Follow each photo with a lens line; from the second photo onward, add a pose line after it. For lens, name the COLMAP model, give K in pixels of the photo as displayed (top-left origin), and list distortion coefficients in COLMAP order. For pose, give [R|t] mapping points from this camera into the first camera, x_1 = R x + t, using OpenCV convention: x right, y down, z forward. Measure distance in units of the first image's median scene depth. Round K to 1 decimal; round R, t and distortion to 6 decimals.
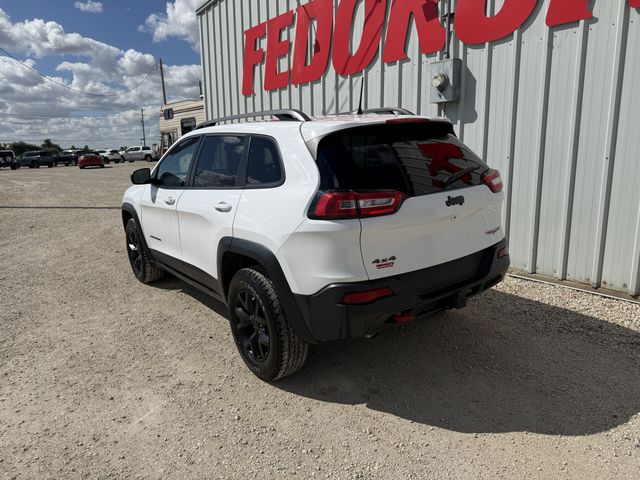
lens RADIAL K [[447.7, 0, 316.2], [0, 447.7, 237.2], [0, 0, 1]] dist [0.029664, -0.032859]
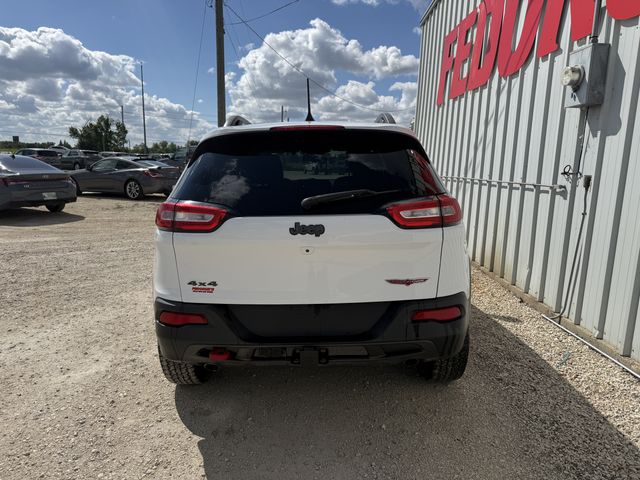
lens RADIAL K [[447.7, 0, 321.7], [0, 447.7, 245.8], [0, 0, 1]] dist [0.029664, -0.032859]
pose [[0.803753, 0.151060, -0.575467, 0.412655], [-0.157622, 0.986734, 0.038869, -0.046258], [0.573704, 0.059465, 0.816901, 0.200327]]
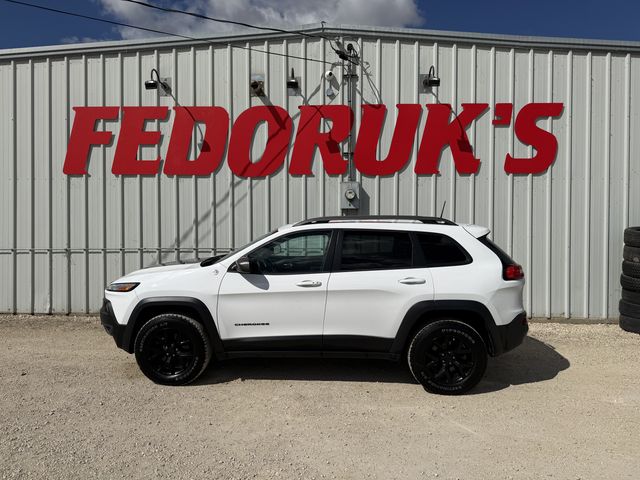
lens RADIAL K [[447.7, 0, 320.6], [0, 447.7, 239.8], [0, 0, 1]] dist [0.029664, -0.032859]
pose [[0.636848, 0.008394, 0.770944, -0.931485], [0.131618, 0.984079, -0.119439, -0.041258], [-0.759672, 0.177535, 0.625604, 0.189205]]
